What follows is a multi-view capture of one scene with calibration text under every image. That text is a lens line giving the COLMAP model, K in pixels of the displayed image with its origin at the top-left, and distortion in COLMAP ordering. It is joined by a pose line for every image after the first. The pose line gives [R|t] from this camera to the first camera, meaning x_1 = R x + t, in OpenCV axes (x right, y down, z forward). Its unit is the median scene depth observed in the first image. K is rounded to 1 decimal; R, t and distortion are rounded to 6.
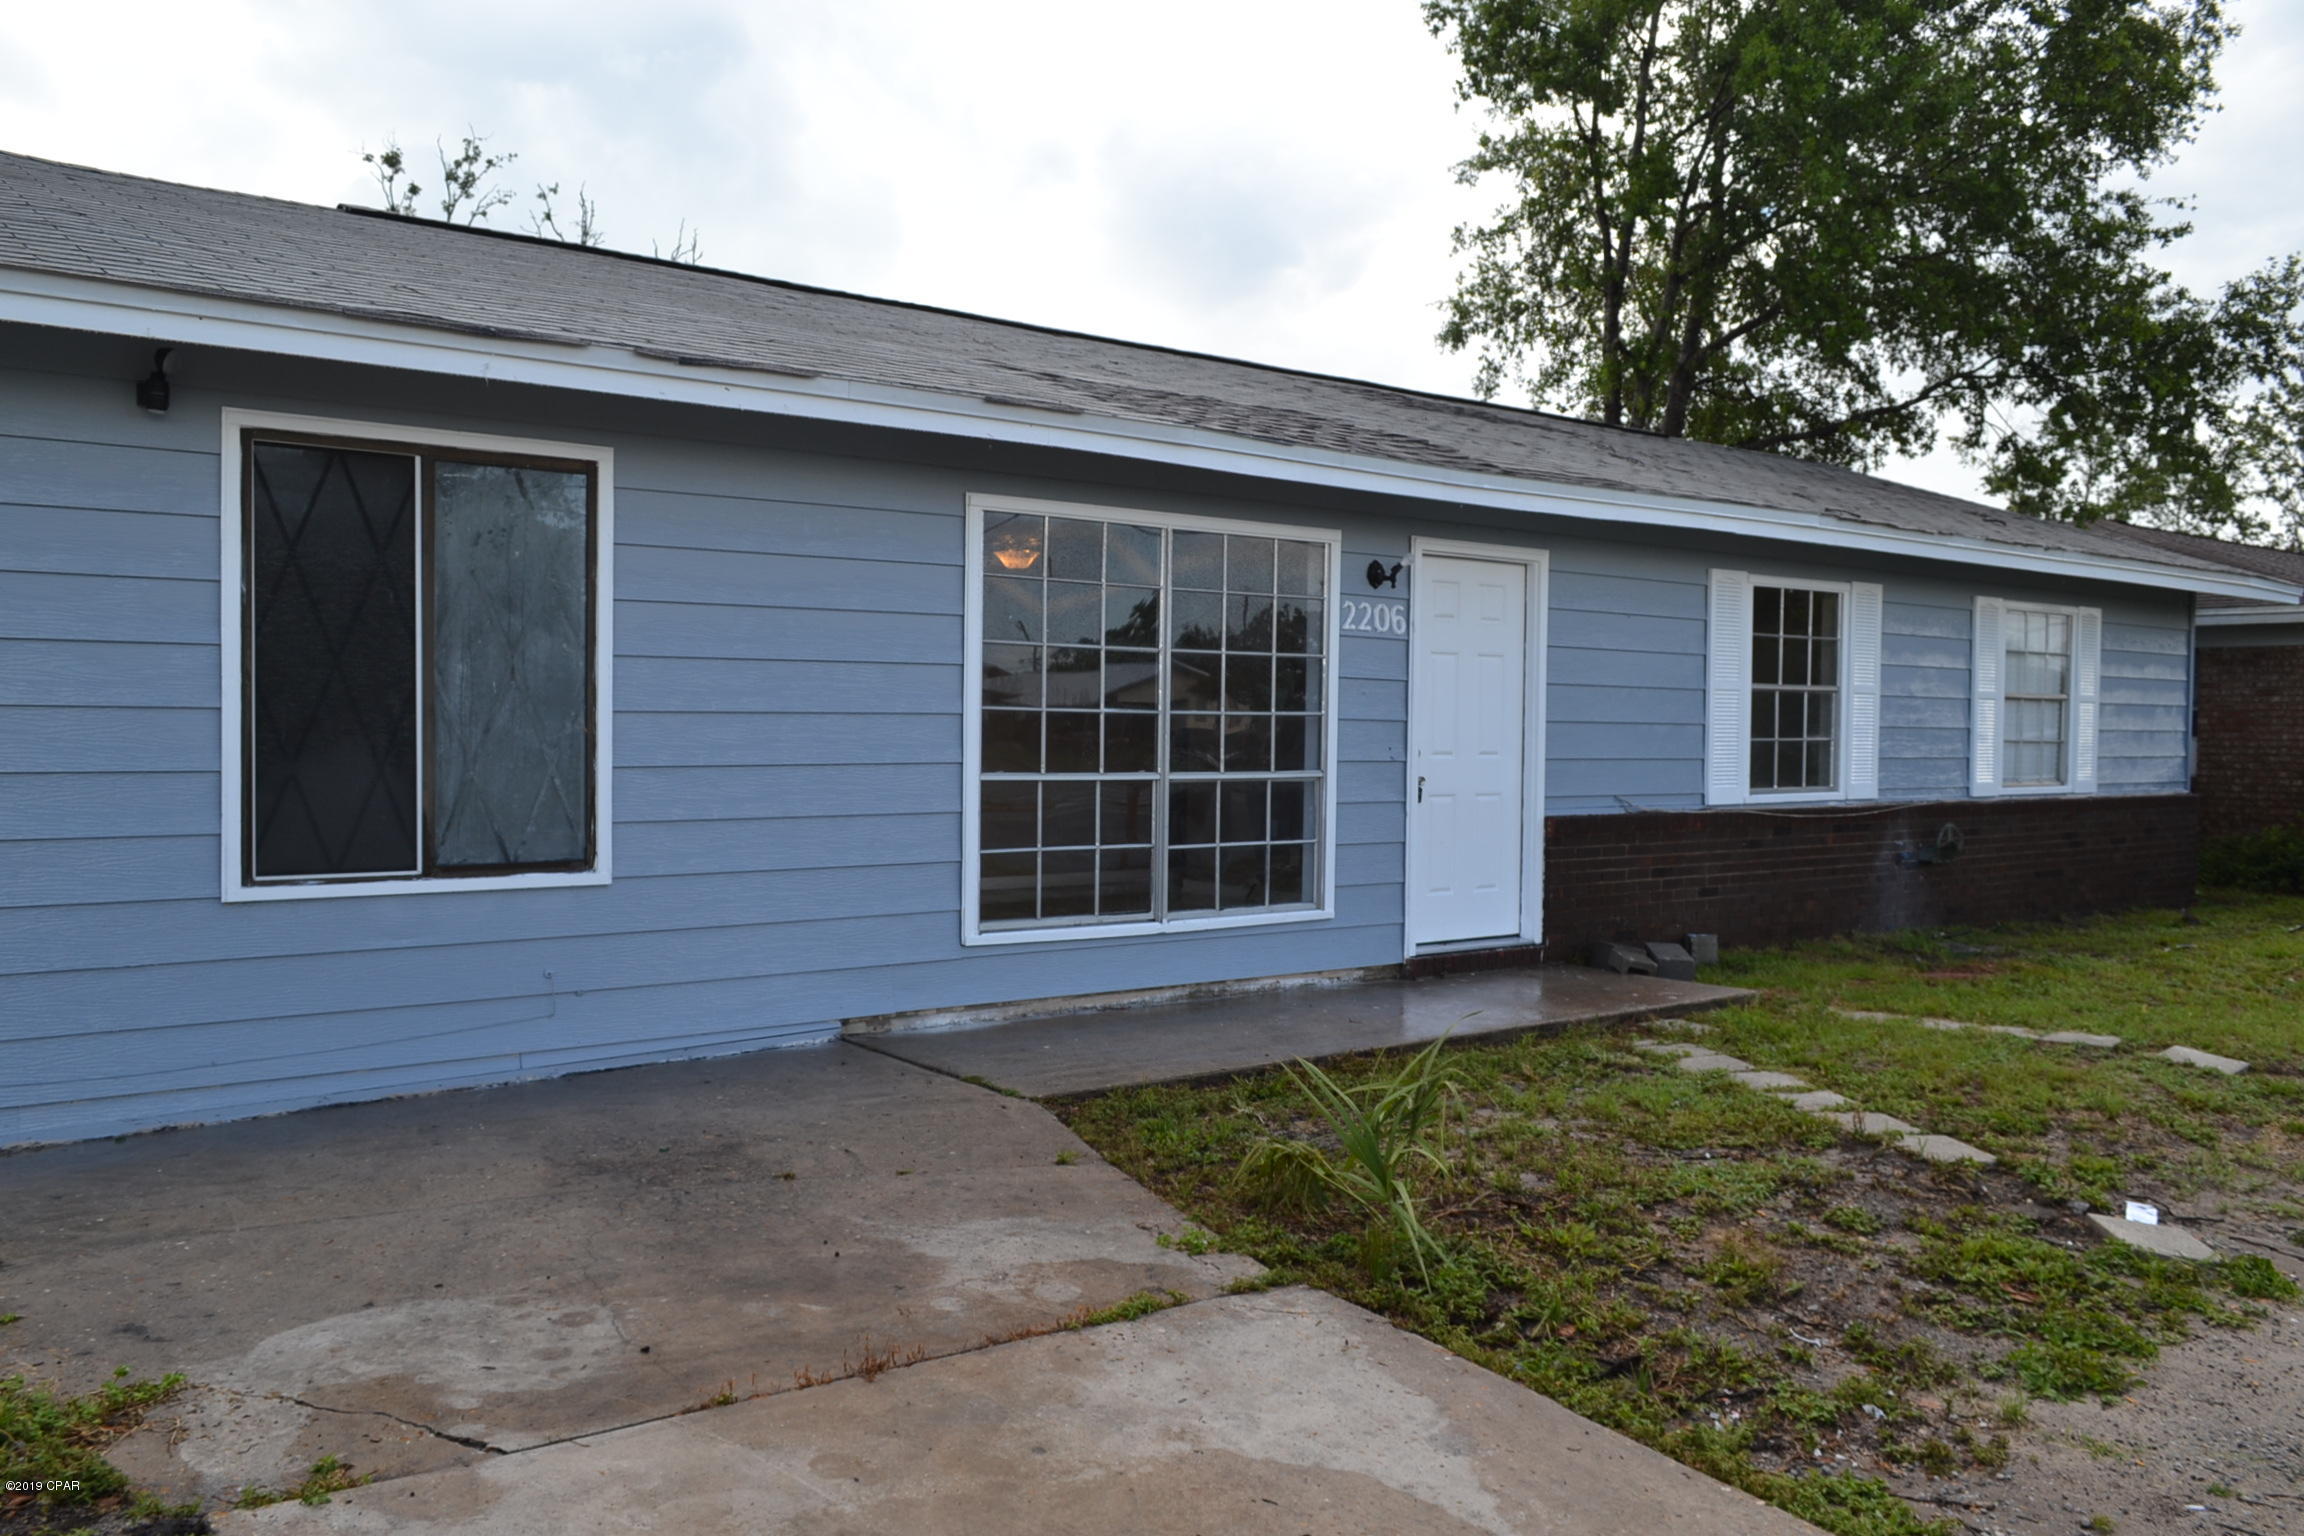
lens RADIAL K [[1832.7, 0, 1152.5], [0, 1832.7, 760.3], [0, 0, 1]] dist [-0.037319, -0.014837]
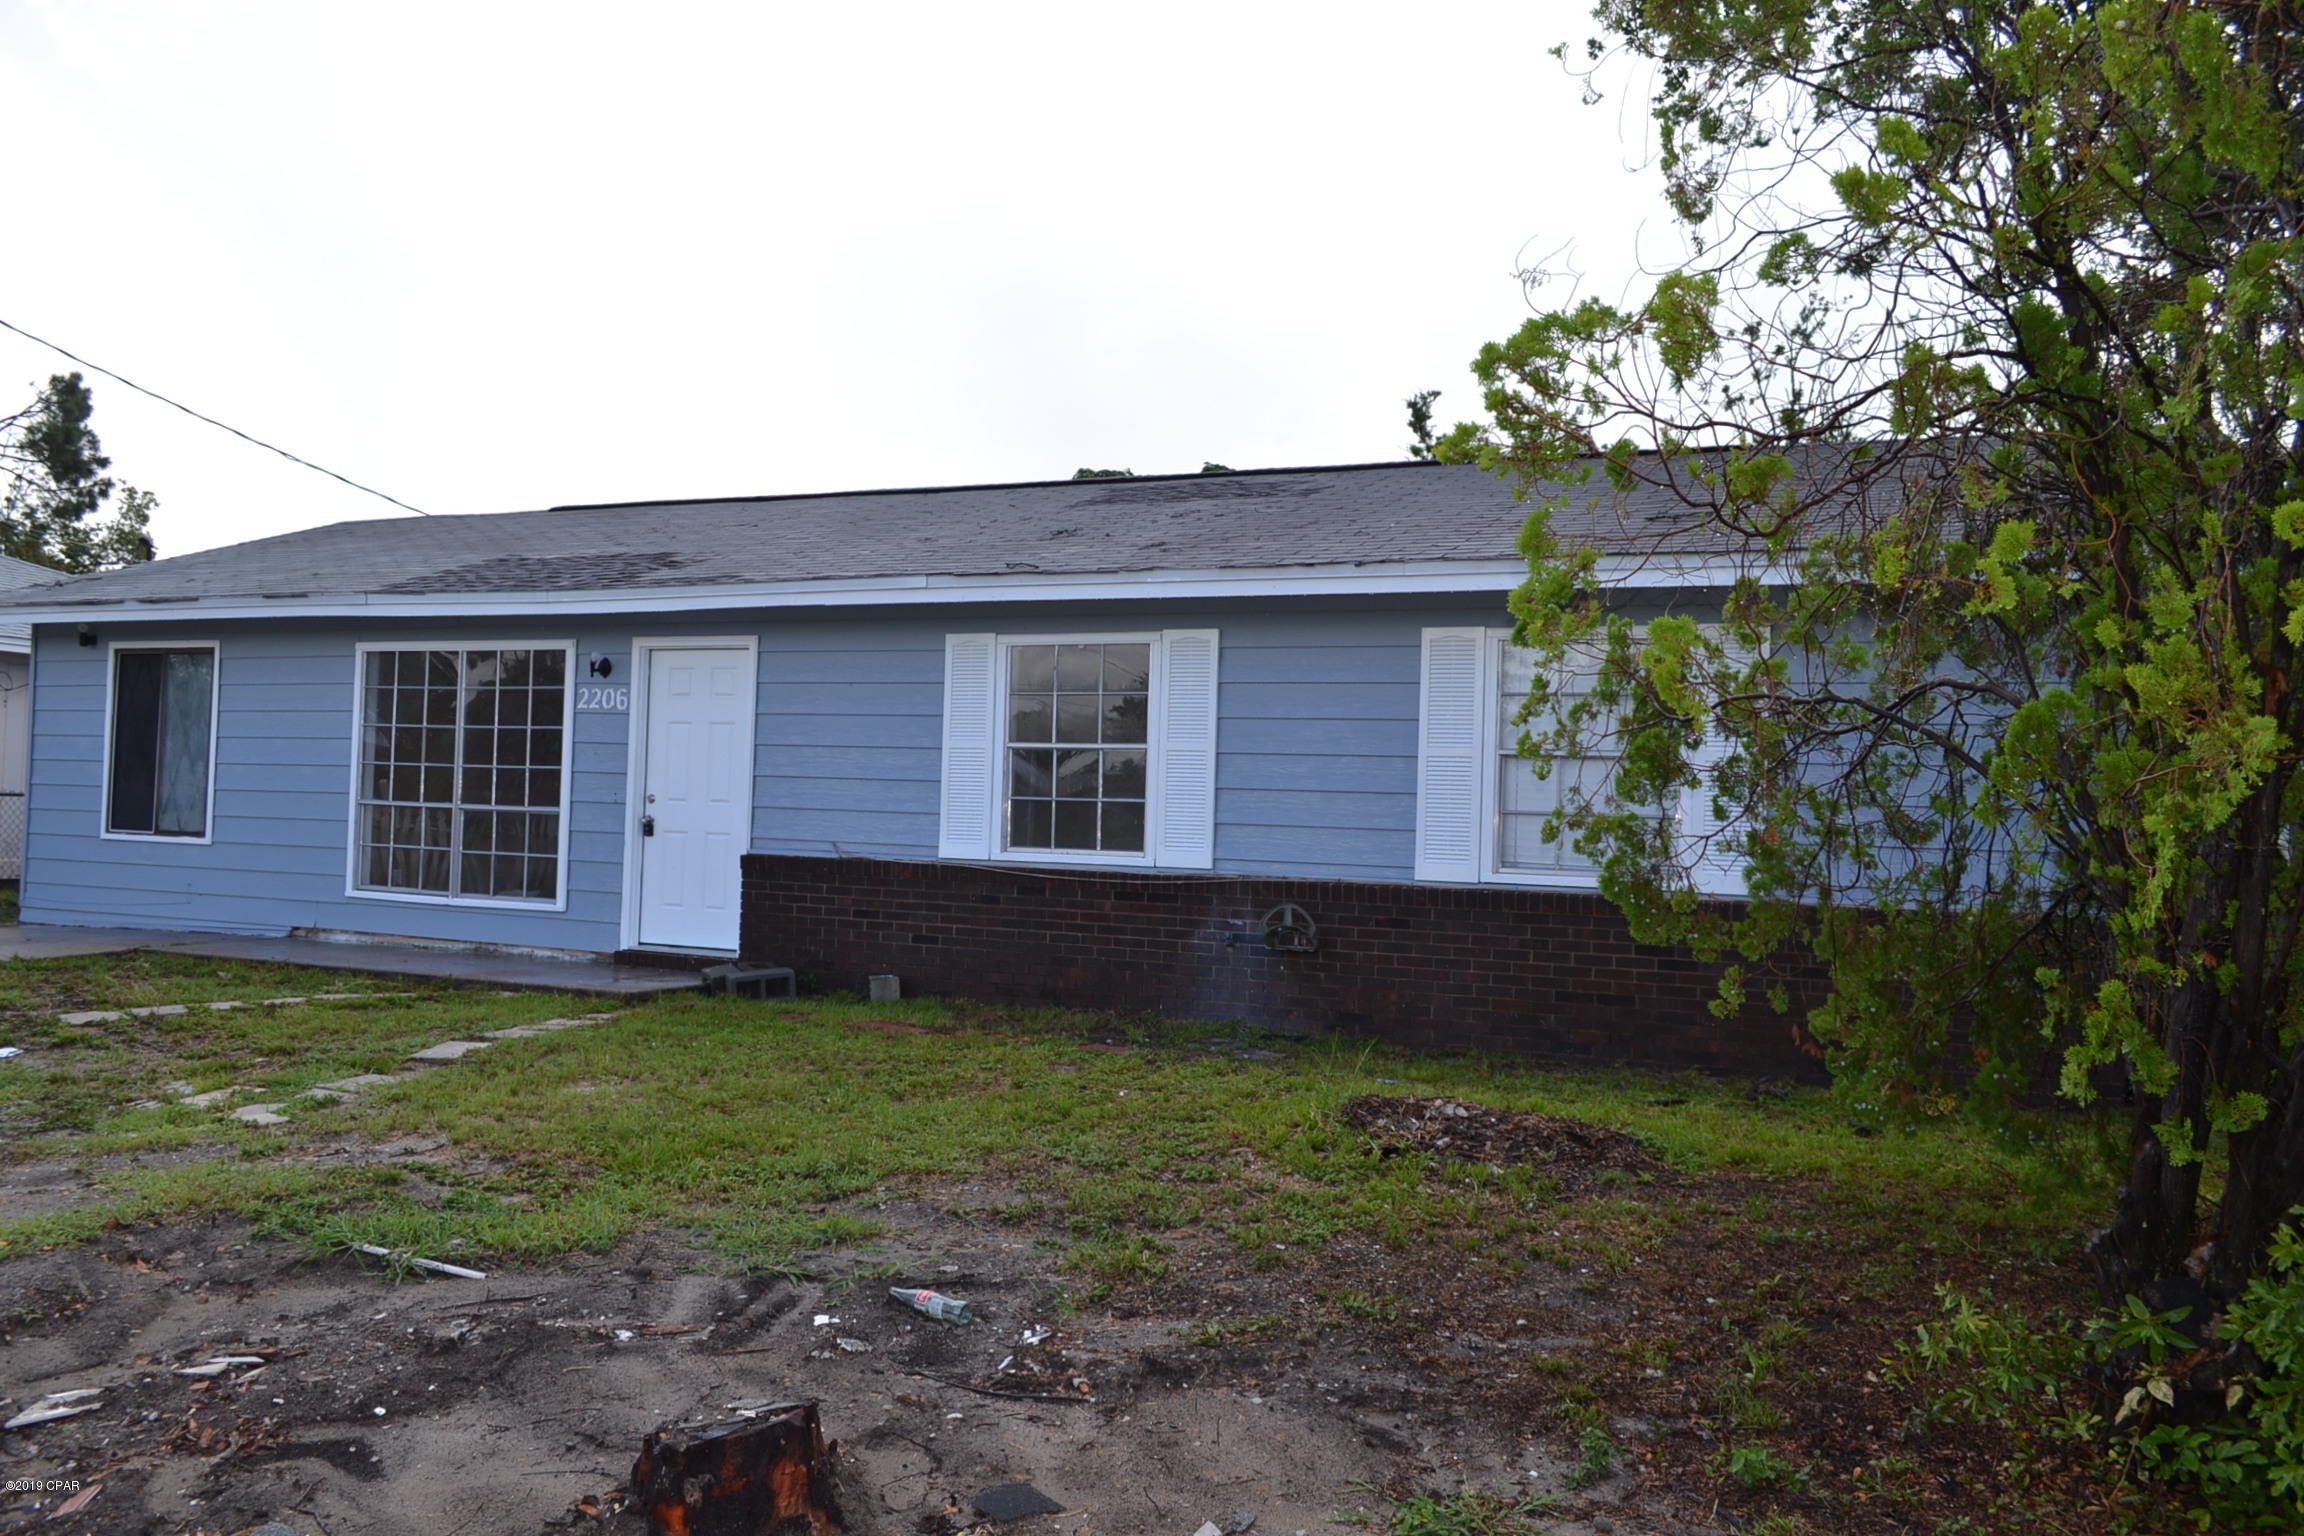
lens RADIAL K [[1832.7, 0, 1151.3], [0, 1832.7, 778.4], [0, 0, 1]] dist [-0.037319, -0.014837]
pose [[0.463512, -0.031979, -0.885513, 1.585533], [-0.058537, 0.996060, -0.066612, 0.051740], [0.884155, 0.082711, 0.459814, 0.755693]]
